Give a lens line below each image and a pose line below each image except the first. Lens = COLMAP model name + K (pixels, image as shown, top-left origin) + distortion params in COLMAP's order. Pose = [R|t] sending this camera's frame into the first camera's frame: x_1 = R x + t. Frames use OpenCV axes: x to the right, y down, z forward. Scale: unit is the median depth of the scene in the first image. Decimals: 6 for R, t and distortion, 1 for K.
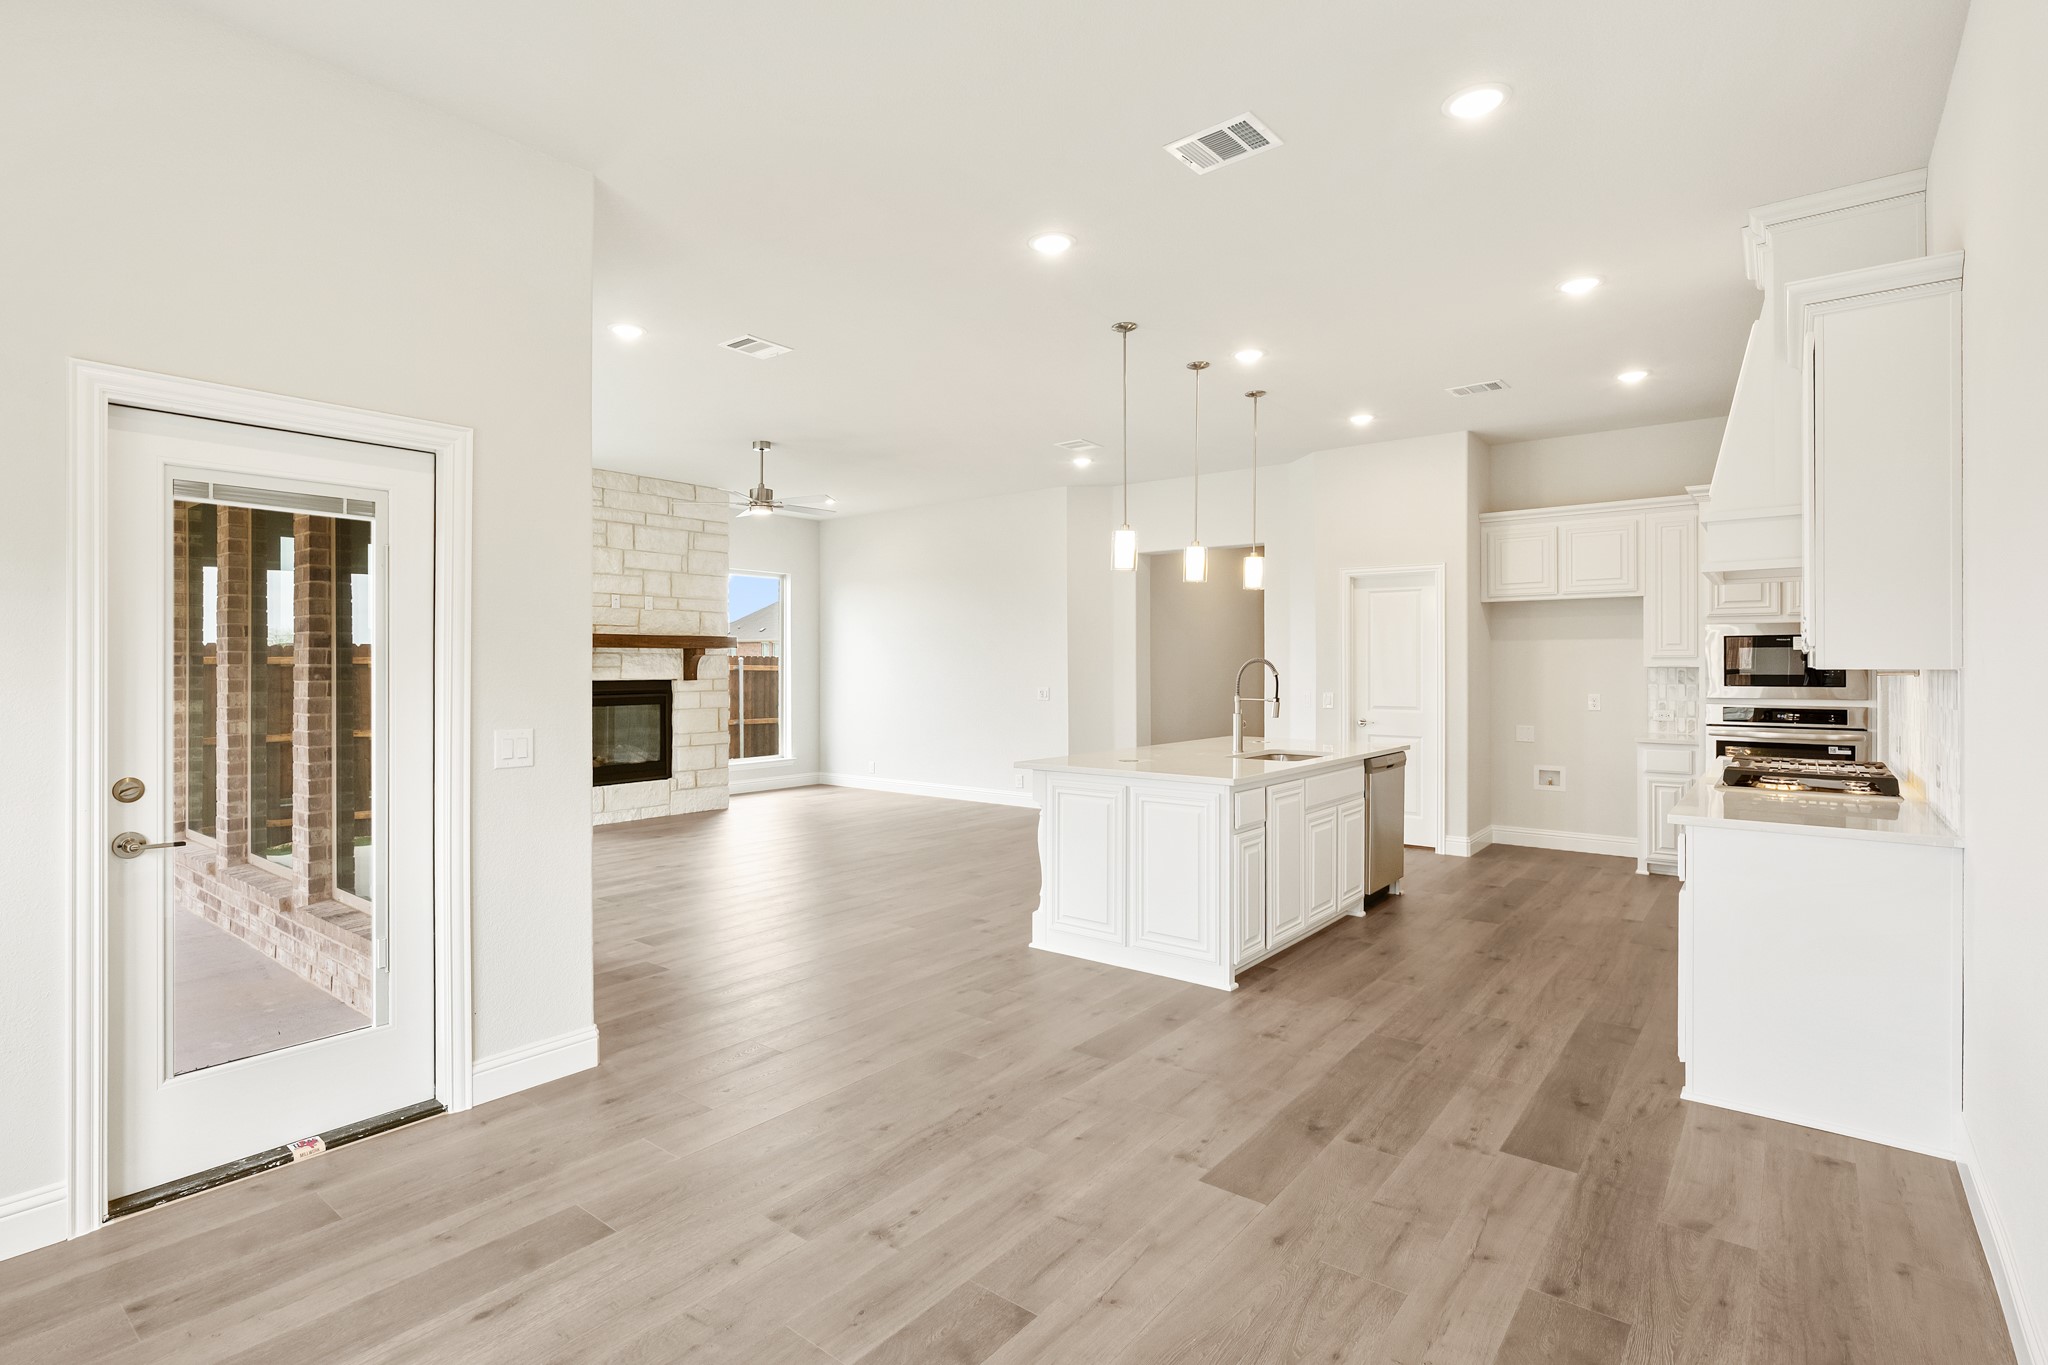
lens RADIAL K [[982.9, 0, 982.6], [0, 982.9, 650.2], [0, 0, 1]] dist [0.004416, 0.000221]
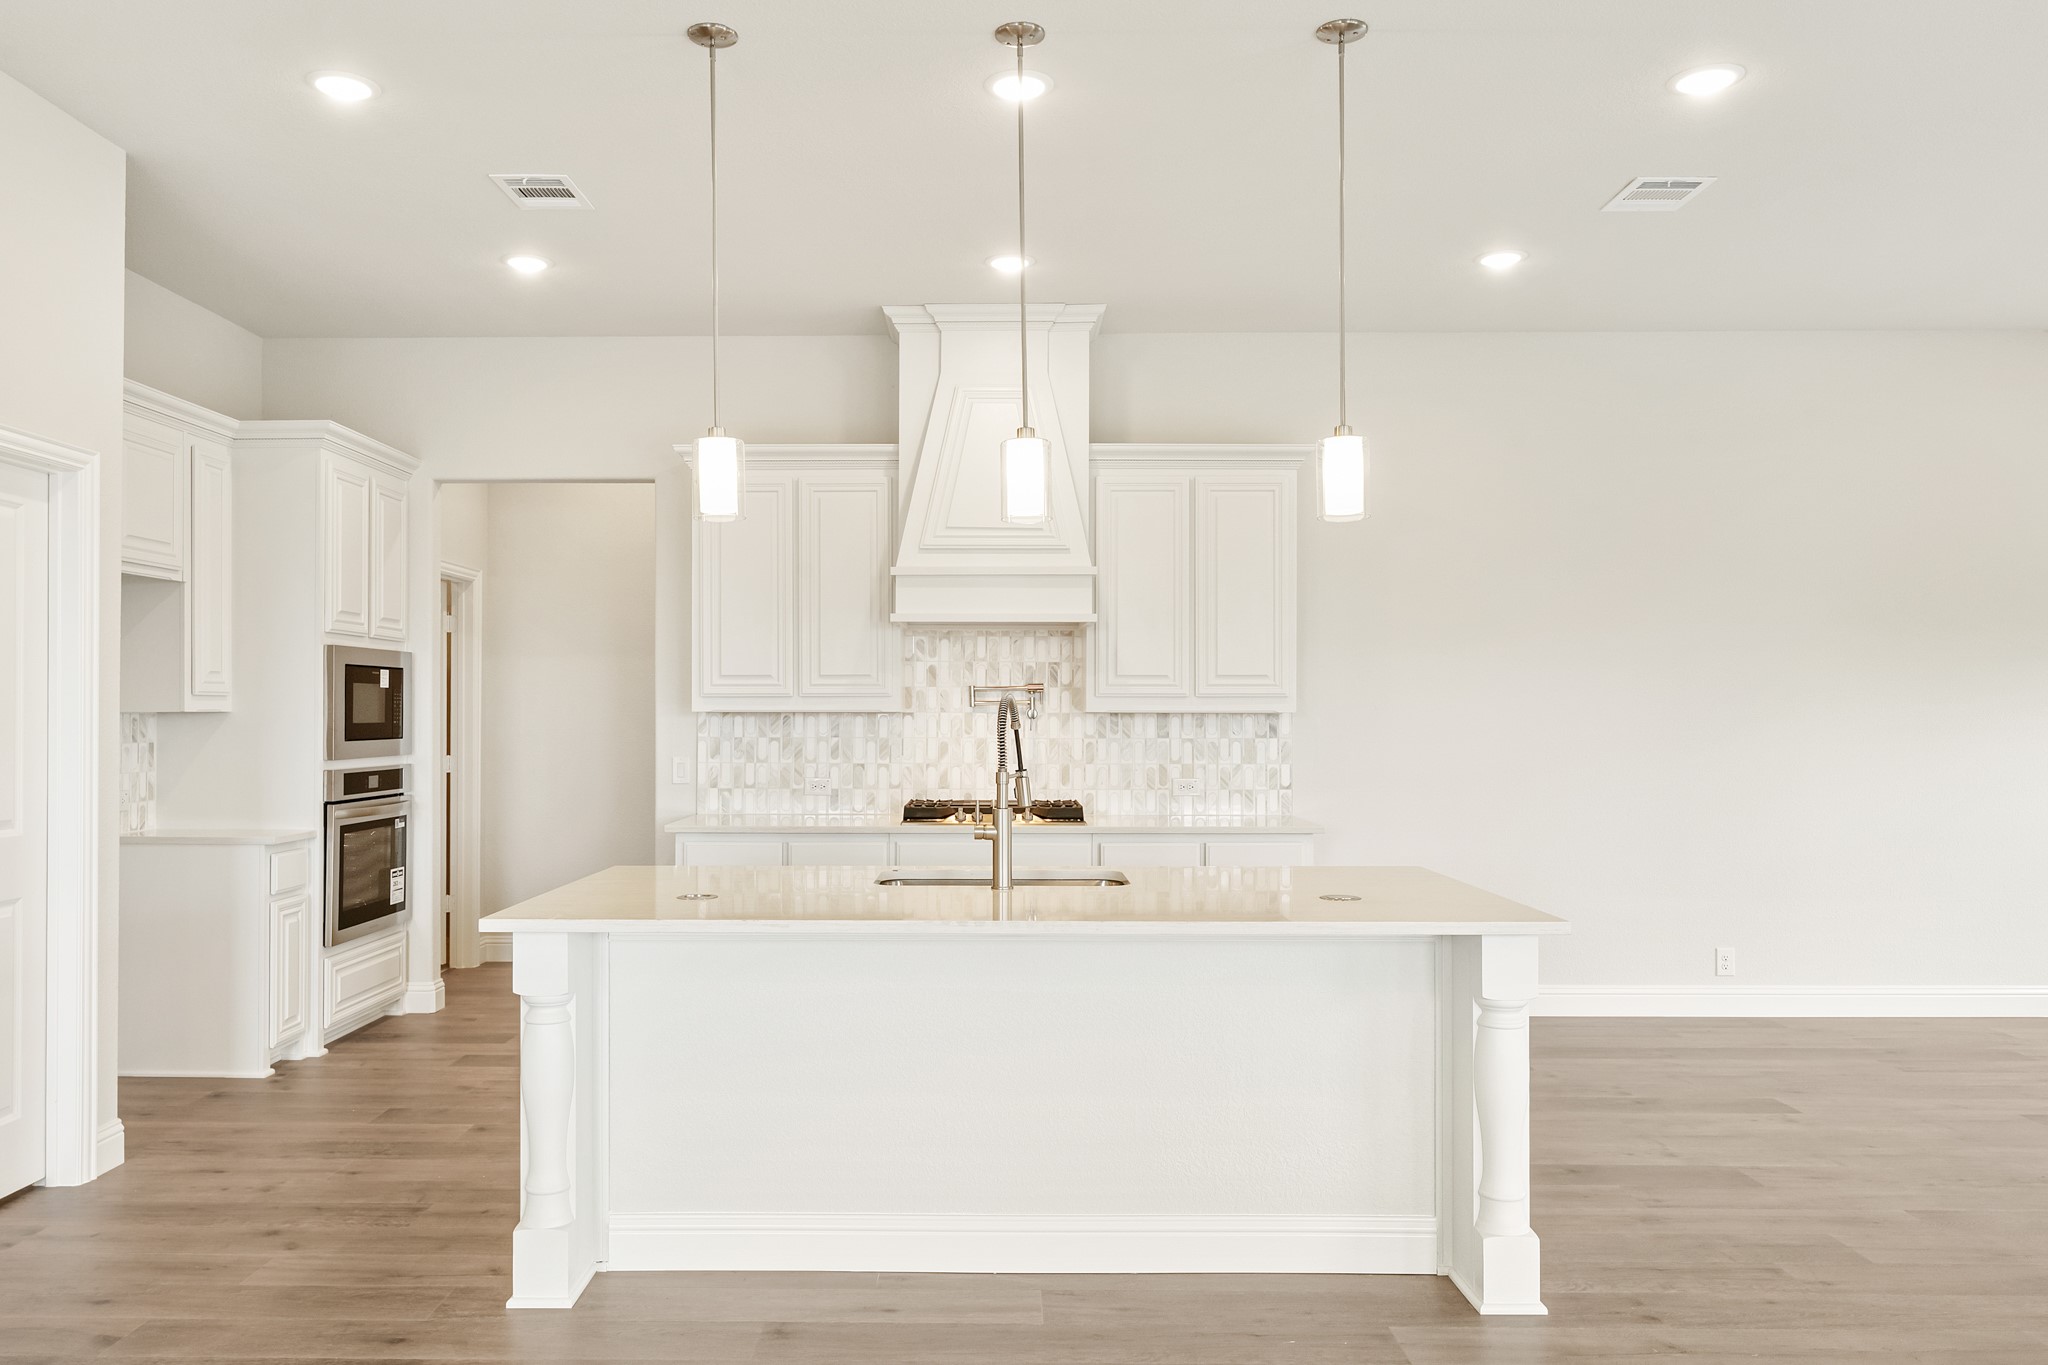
lens RADIAL K [[1410.8, 0, 994.9], [0, 1410.8, 697.7], [0, 0, 1]] dist [-0.004434, -0.005893]
pose [[-0.611920, 0.007851, 0.790881, -0.170475], [-0.012986, 0.999716, -0.019972, 0.014615], [-0.790813, -0.022492, -0.611644, 0.861206]]
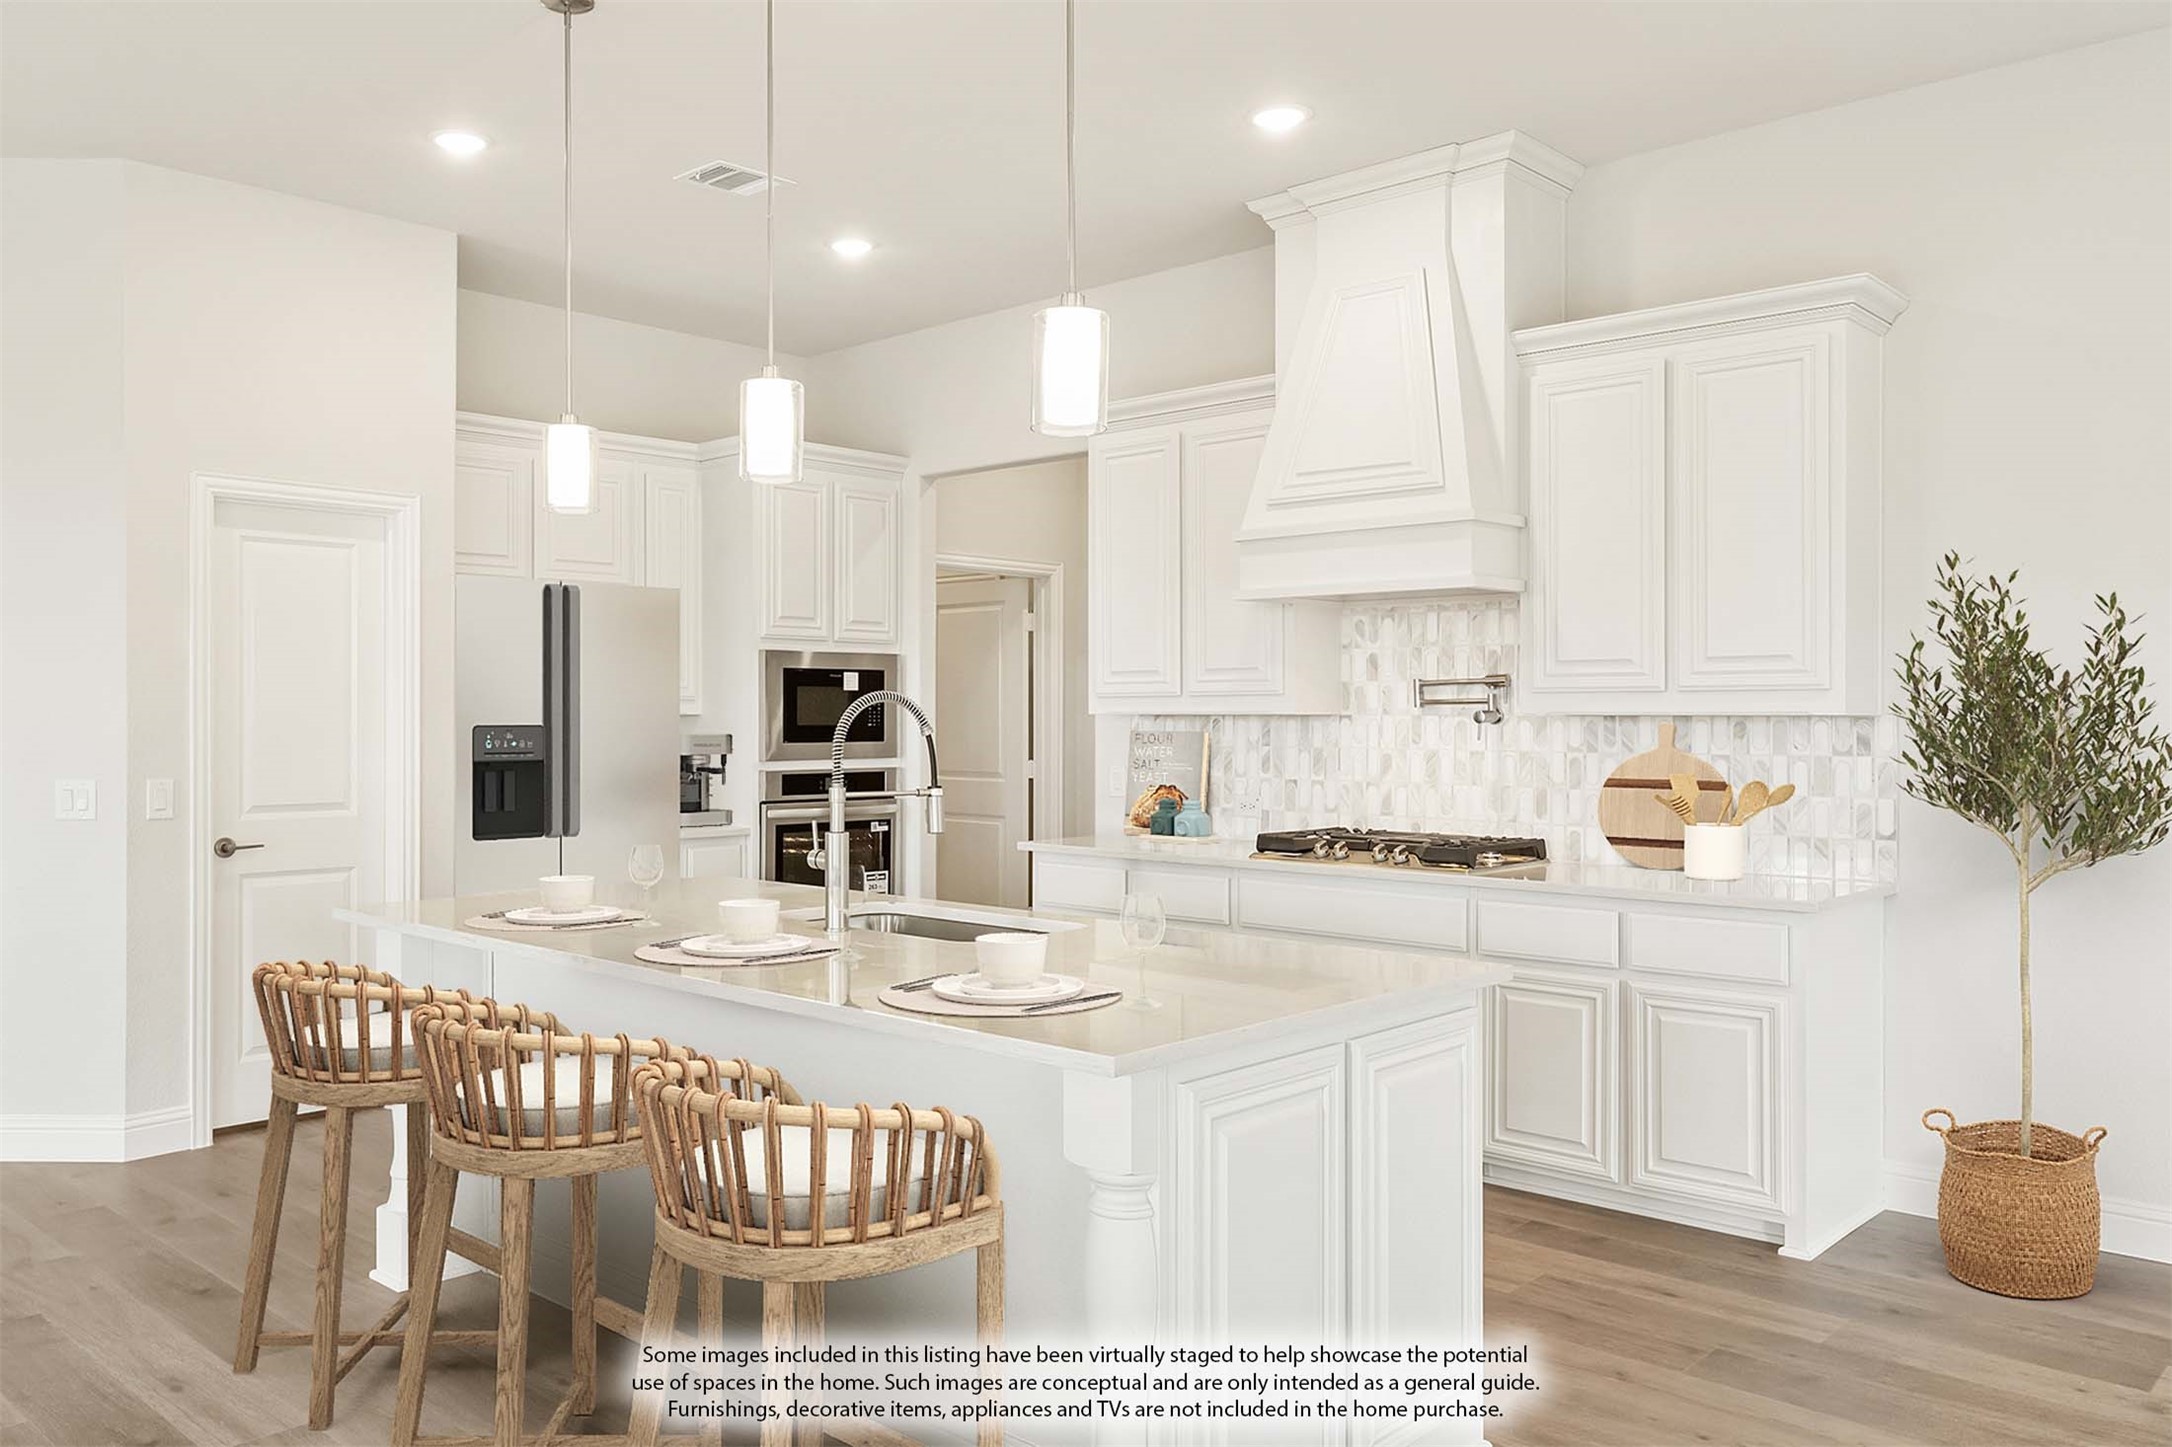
lens RADIAL K [[1624.3, 0, 952.3], [0, 1624.3, 701.3], [0, 0, 1]] dist [-0.002531, -0.000640]
pose [[0.112750, 0.007739, 0.993593, -0.228737], [-0.015484, 0.999862, -0.006031, 0.009193], [-0.993503, -0.014705, 0.112854, 0.533234]]
